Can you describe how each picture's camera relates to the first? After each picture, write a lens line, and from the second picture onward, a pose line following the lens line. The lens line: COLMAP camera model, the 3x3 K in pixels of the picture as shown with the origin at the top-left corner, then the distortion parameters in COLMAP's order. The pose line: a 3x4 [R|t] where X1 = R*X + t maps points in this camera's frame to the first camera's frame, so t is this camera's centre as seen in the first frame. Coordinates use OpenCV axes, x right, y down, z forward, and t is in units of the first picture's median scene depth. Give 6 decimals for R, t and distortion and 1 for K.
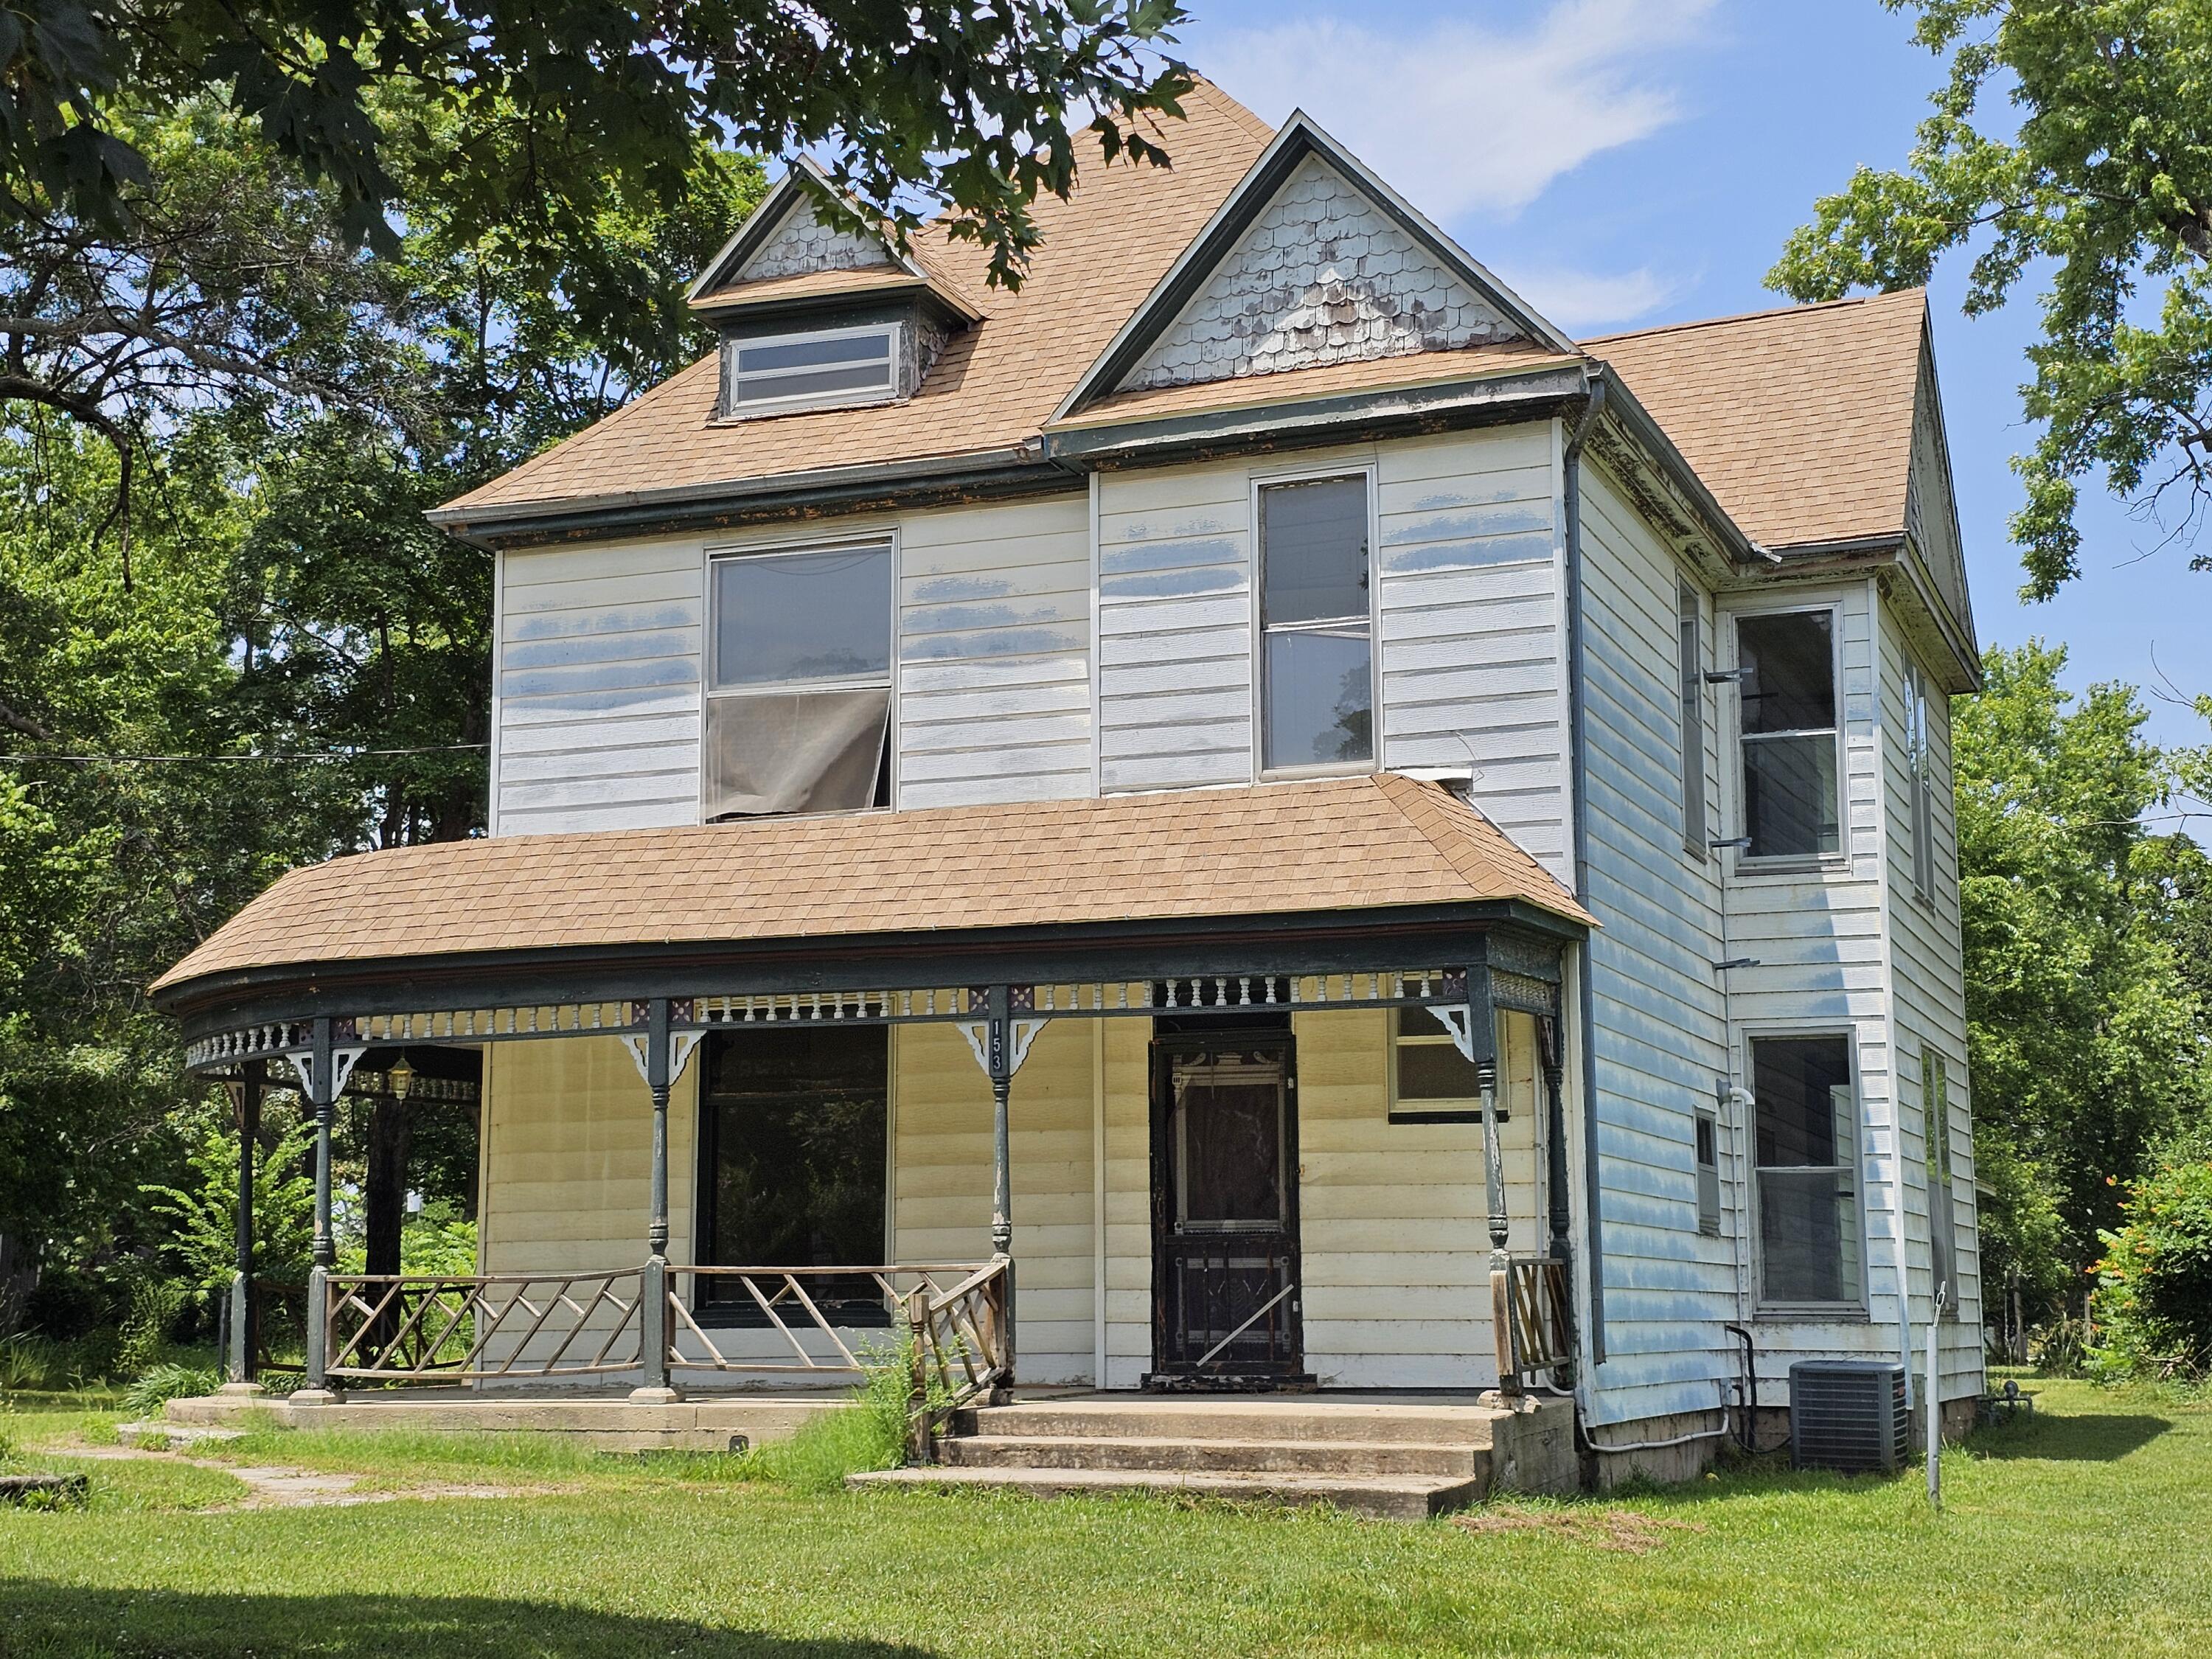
lens RADIAL K [[3056.7, 0, 1107.5], [0, 3056.7, 860.7], [0, 0, 1]] dist [0.233134, 0.003281]
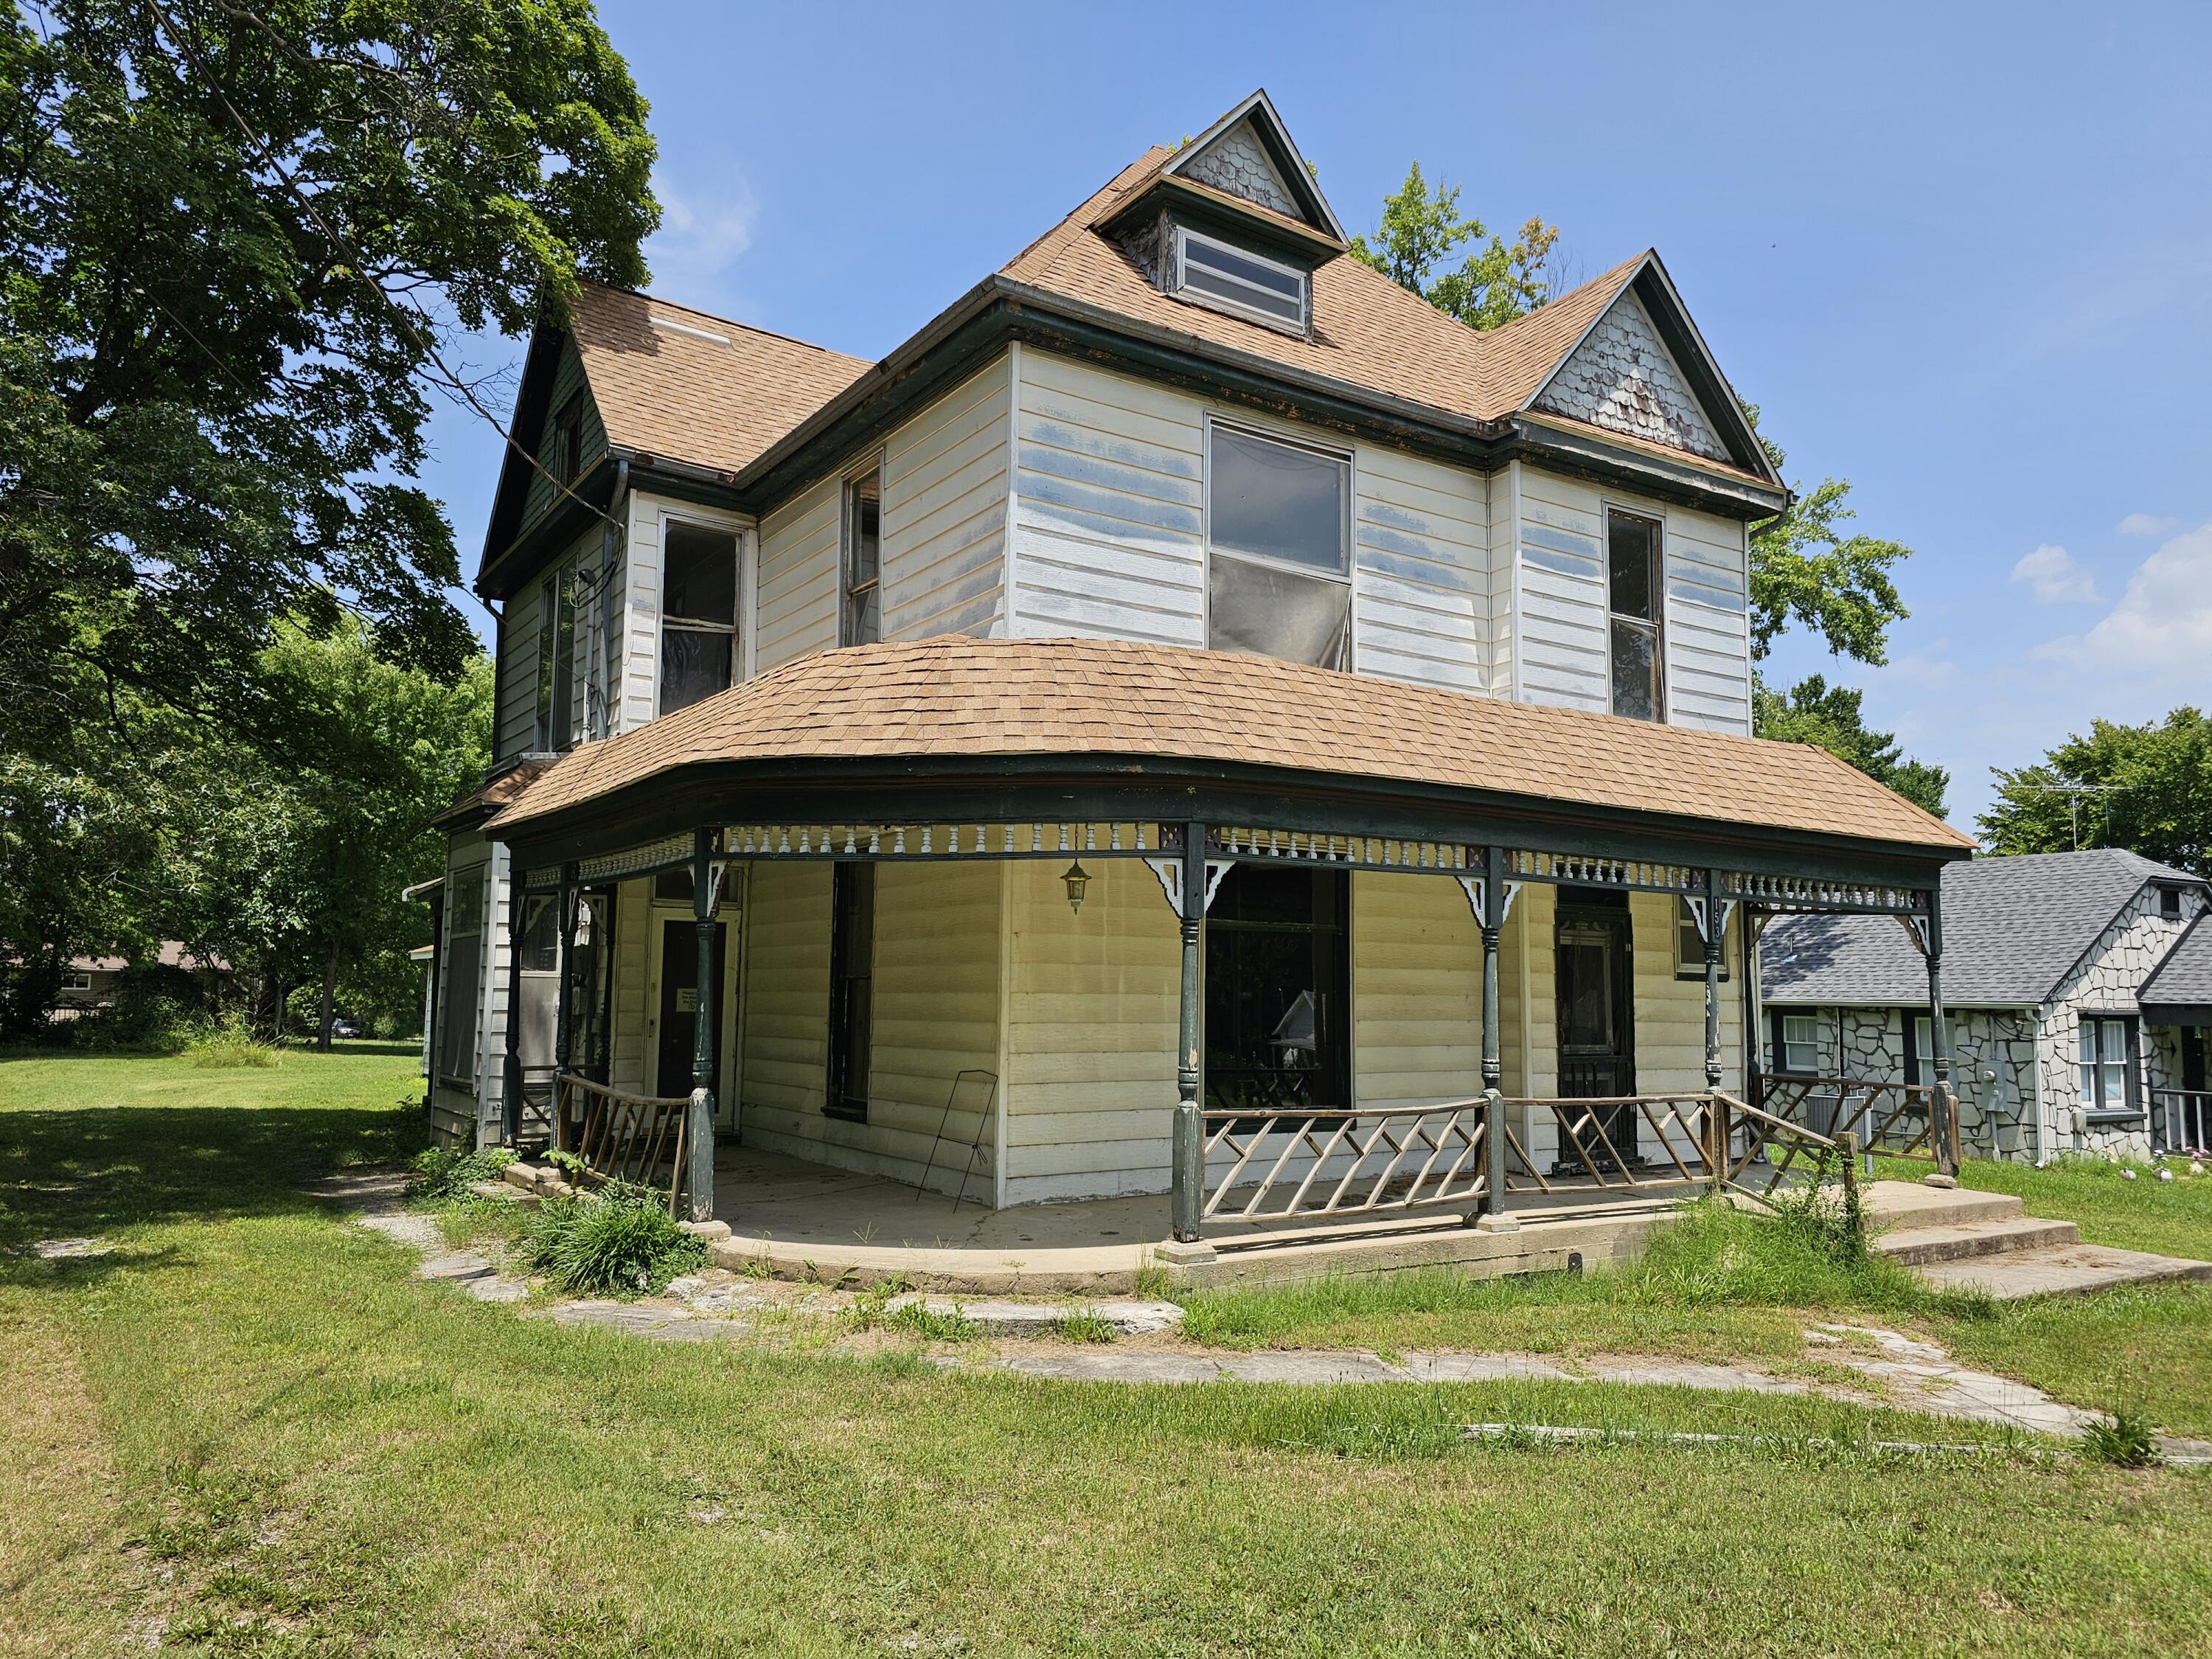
lens RADIAL K [[1537.8, 0, 1106.0], [0, 1537.8, 829.5], [0, 0, 1]] dist [0.110372, -0.111449]
pose [[0.581751, 0.099009, 0.807318, -0.628001], [-0.134657, 0.990591, -0.024452, 0.066889], [-0.802143, -0.094486, 0.589609, 0.756930]]
